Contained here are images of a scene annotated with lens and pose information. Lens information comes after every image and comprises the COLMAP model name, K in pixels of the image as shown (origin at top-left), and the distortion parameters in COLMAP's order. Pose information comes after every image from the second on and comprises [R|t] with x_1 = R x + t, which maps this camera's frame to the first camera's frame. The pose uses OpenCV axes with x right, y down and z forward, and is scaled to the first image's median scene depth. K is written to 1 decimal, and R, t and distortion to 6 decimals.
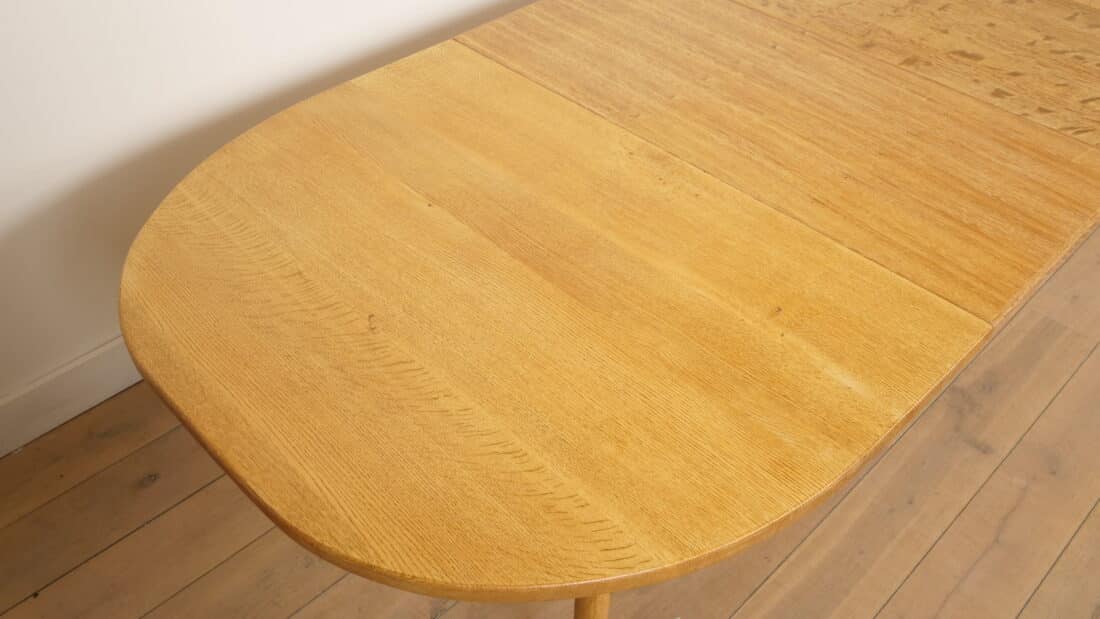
lens RADIAL K [[987.1, 0, 550.0], [0, 987.1, 309.5], [0, 0, 1]] dist [-0.013622, -0.011447]
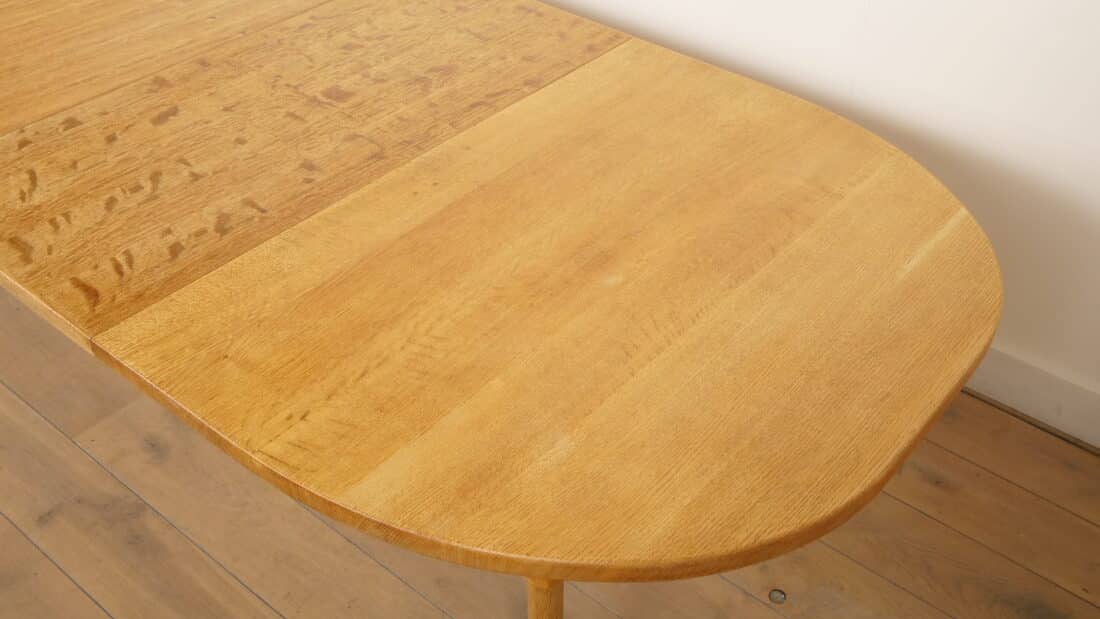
lens RADIAL K [[1183.0, 0, 550.0], [0, 1183.0, 309.5], [0, 0, 1]] dist [0.010546, 0.002094]
pose [[0.059913, 0.598291, -0.799036, 1.342955], [-0.664378, 0.621320, 0.415408, -0.789418], [0.744992, 0.505973, 0.434716, 0.886590]]
